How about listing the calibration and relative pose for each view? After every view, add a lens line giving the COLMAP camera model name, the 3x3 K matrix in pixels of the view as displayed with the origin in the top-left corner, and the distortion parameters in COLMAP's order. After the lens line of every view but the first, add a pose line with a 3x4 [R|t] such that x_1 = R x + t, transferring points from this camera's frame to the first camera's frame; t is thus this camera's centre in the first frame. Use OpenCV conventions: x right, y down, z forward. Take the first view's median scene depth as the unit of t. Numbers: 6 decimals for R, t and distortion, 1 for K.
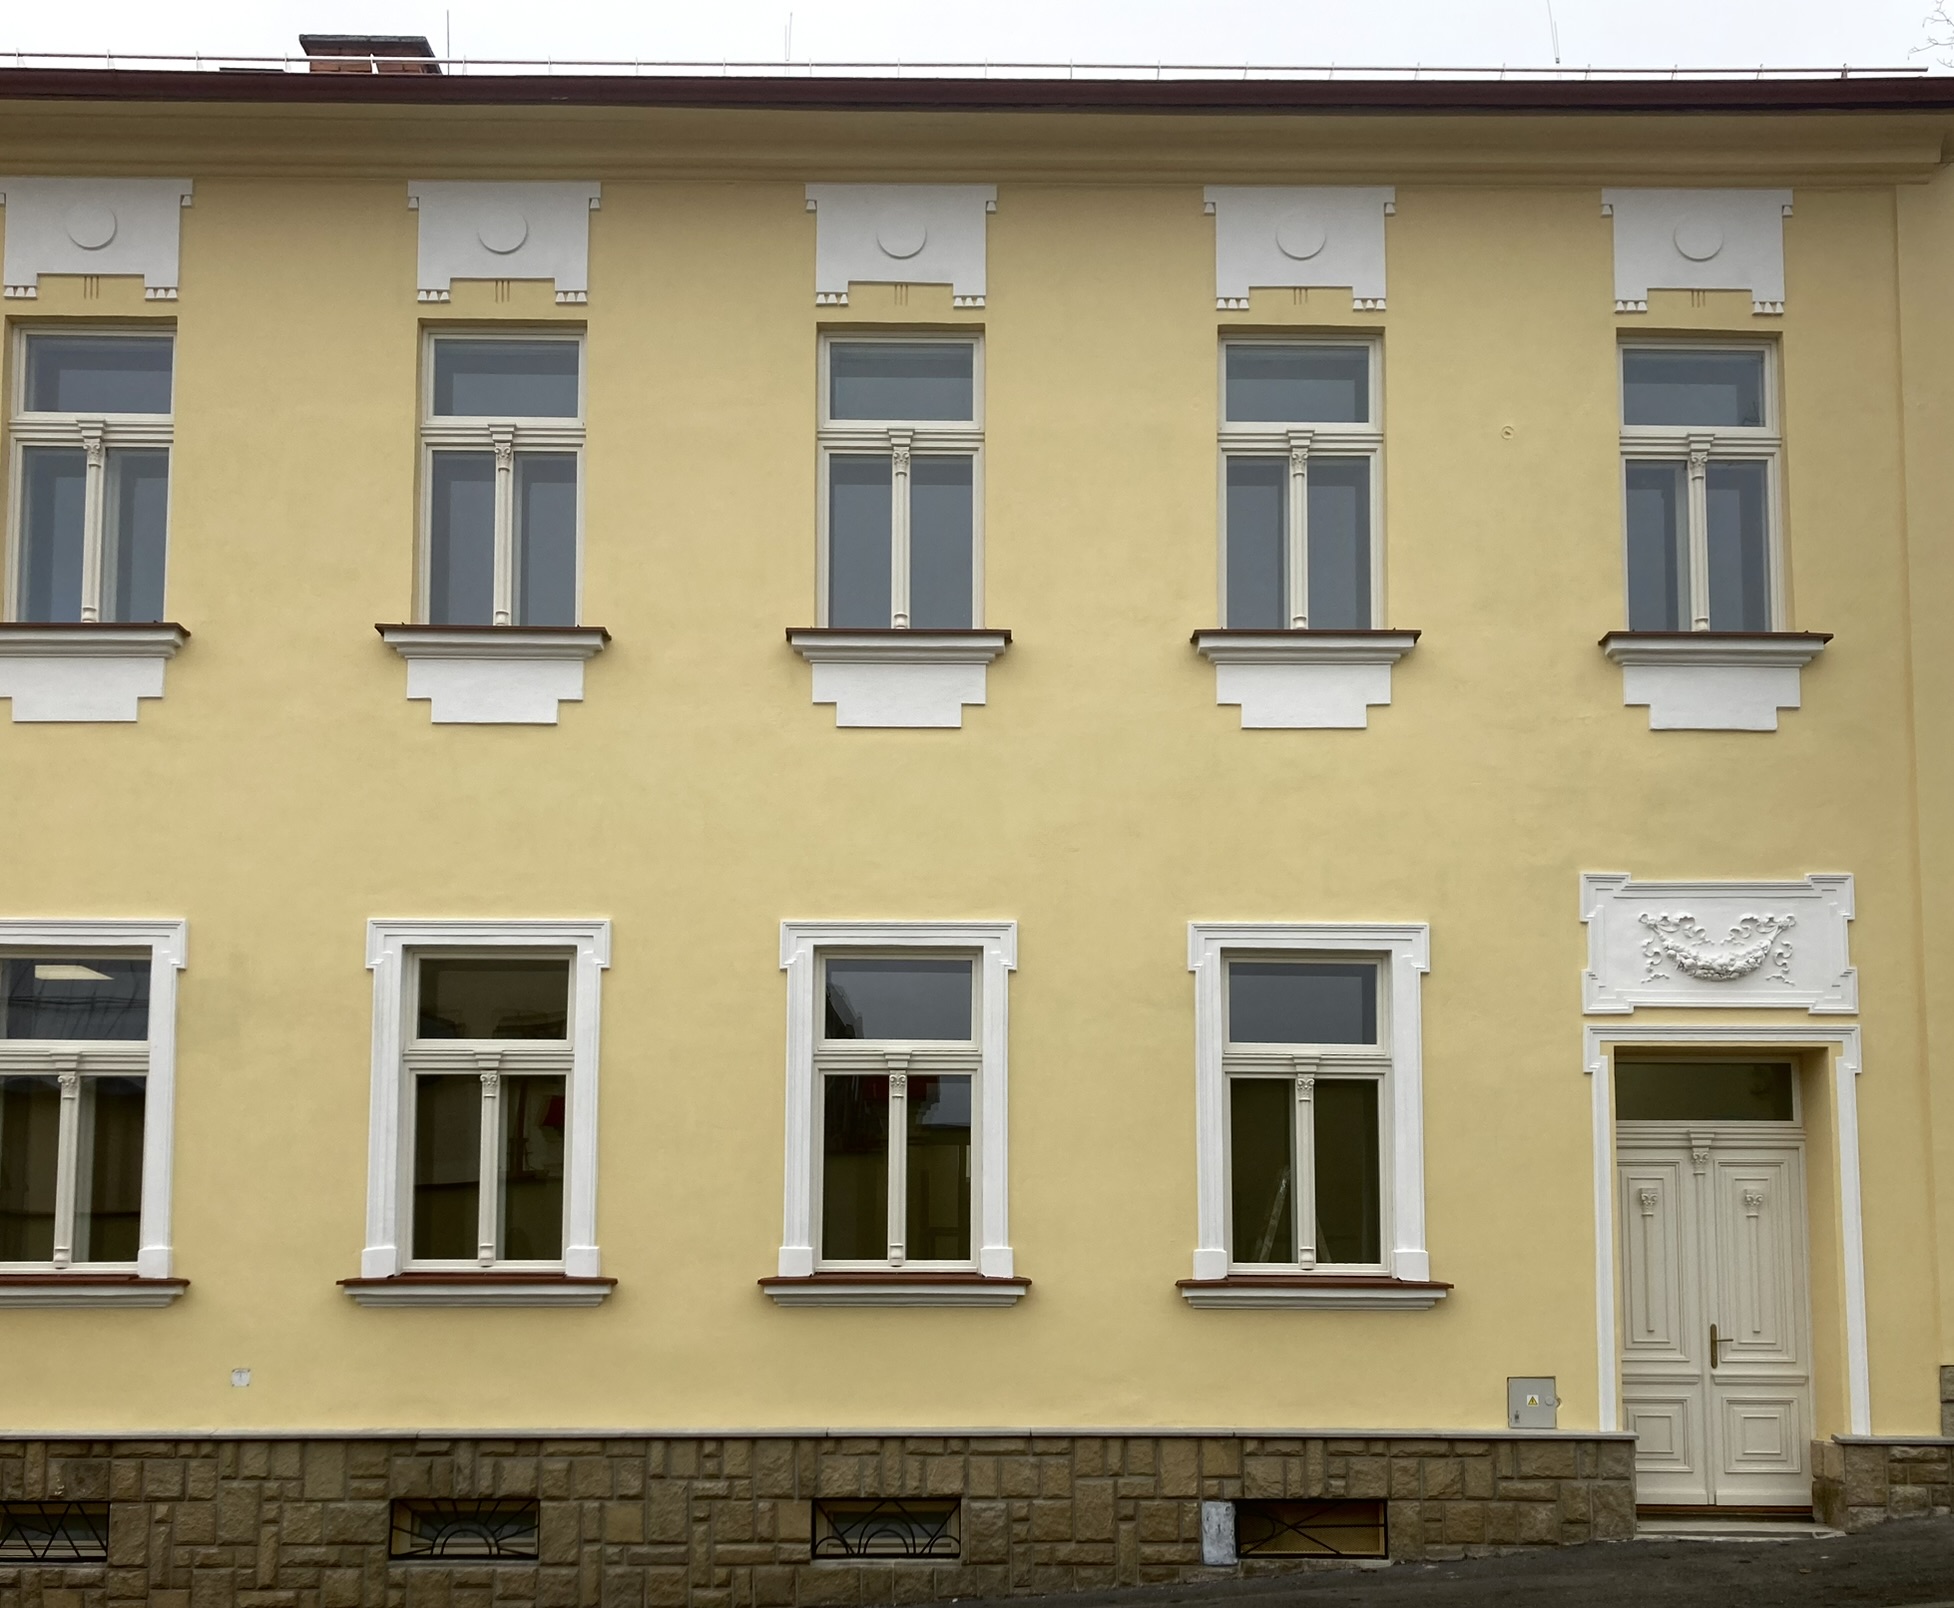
lens RADIAL K [[1495.6, 0, 1087.1], [0, 1495.6, 994.6], [0, 0, 1]] dist [0.000903, 0.026140]
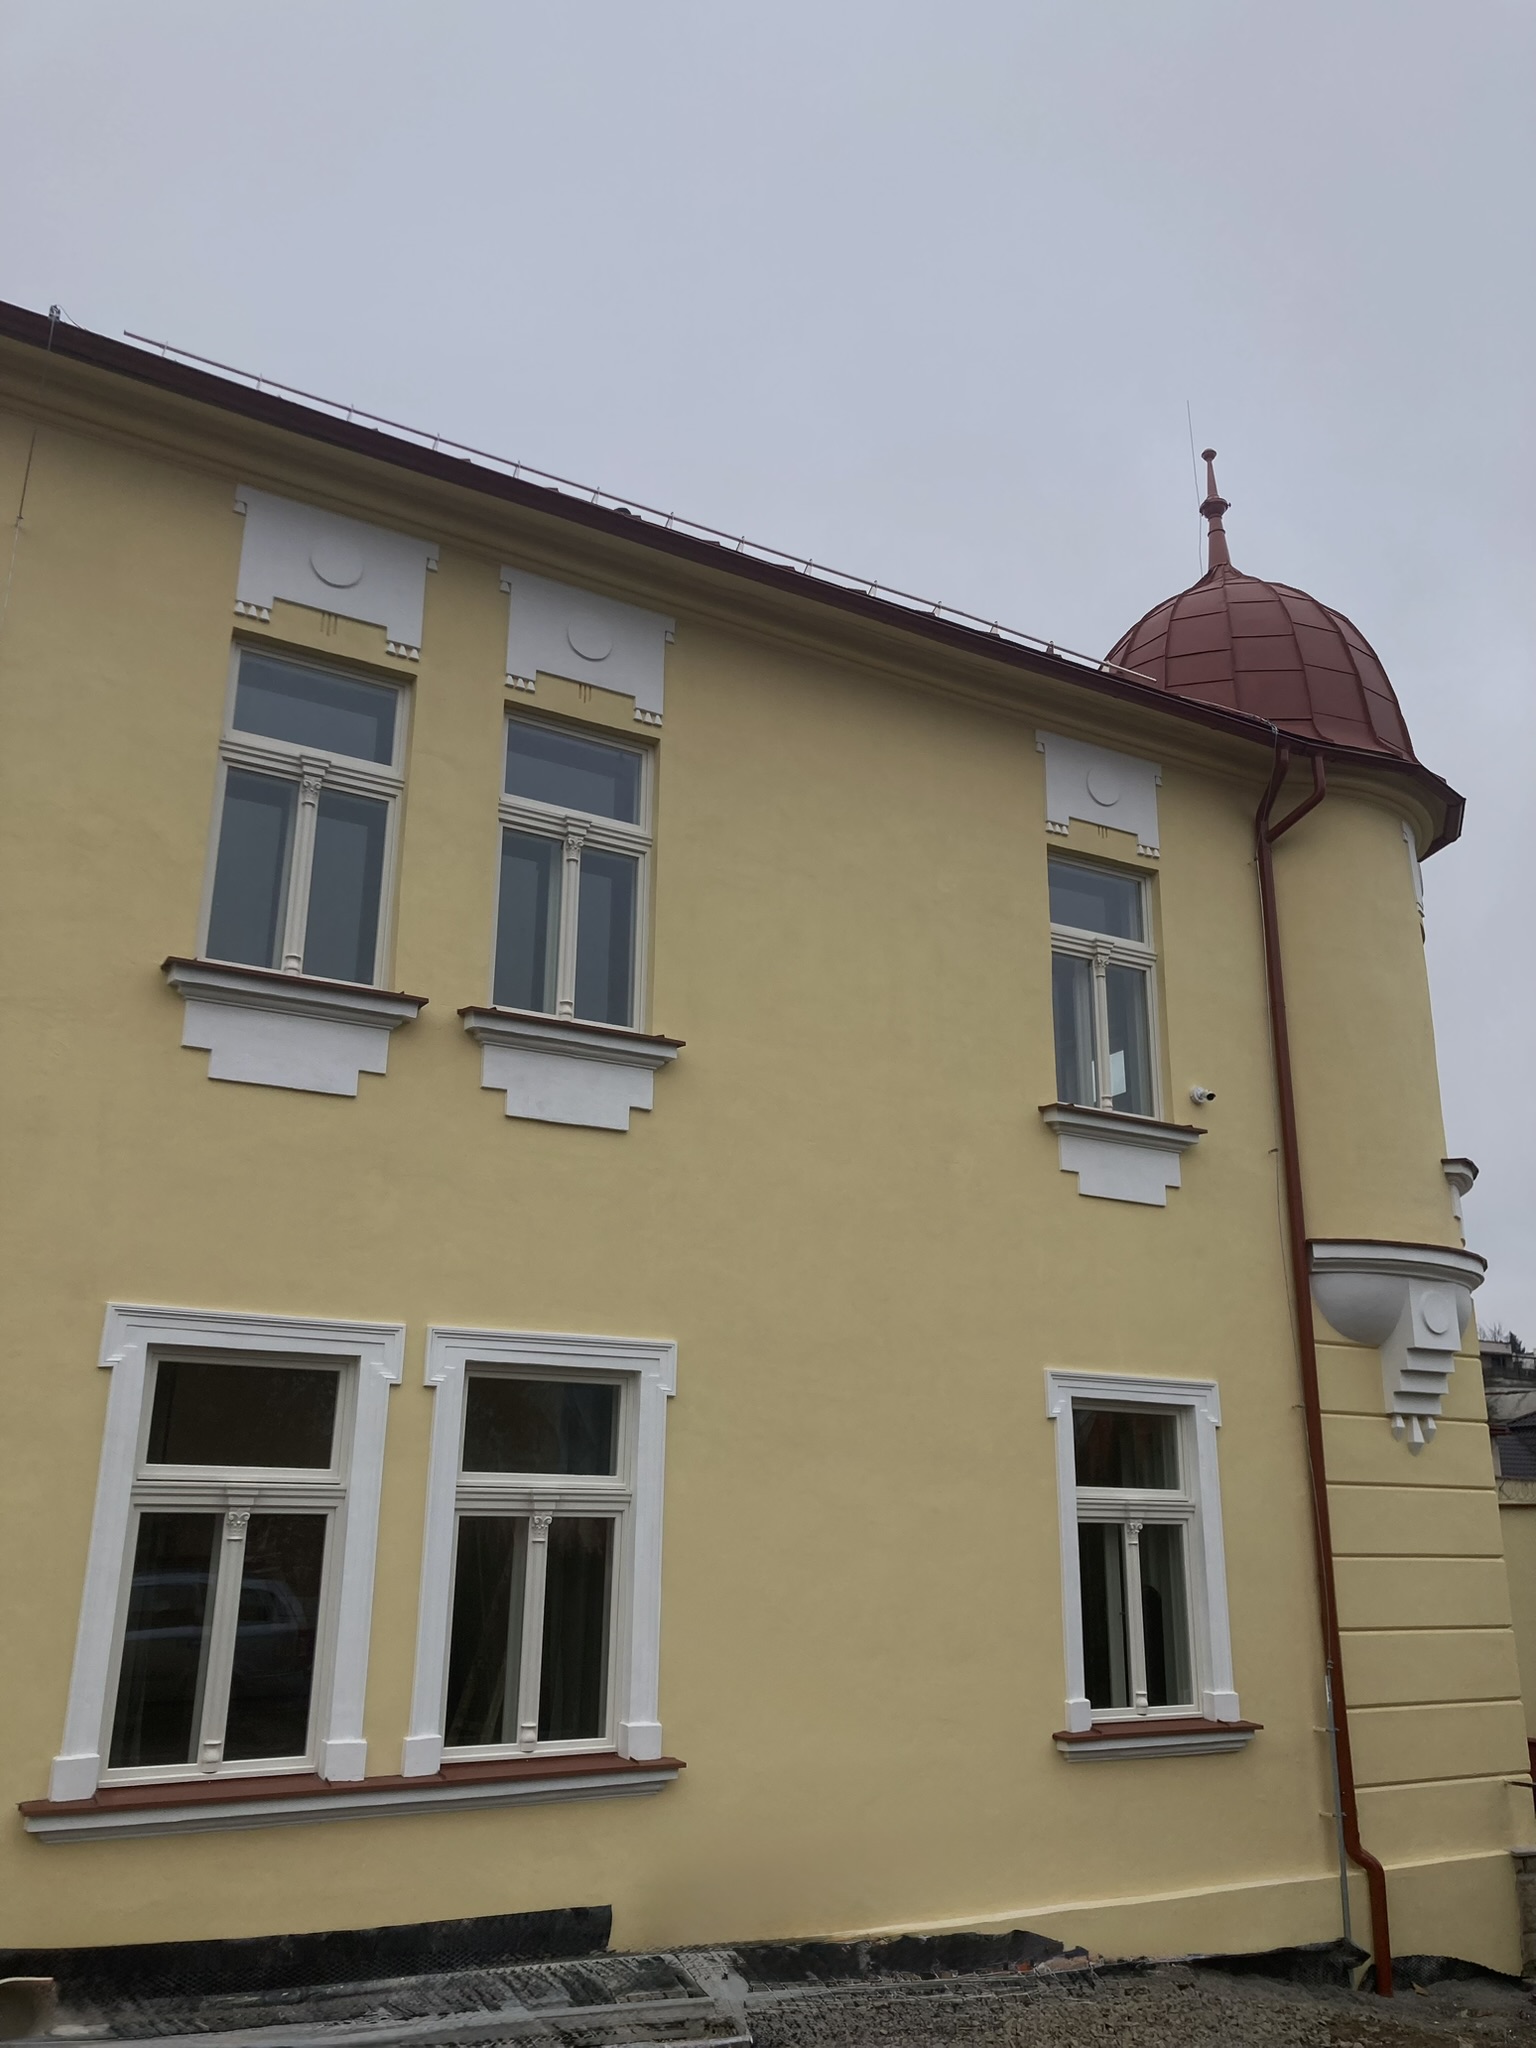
lens RADIAL K [[1723.7, 0, 832.9], [0, 1723.7, 982.6], [0, 0, 1]] dist [0.012244, 0.034020]
pose [[0.856630, 0.160124, 0.490455, -0.511866], [-0.038271, 0.967722, -0.249098, -0.002823], [-0.514511, 0.194615, 0.835107, -0.002064]]
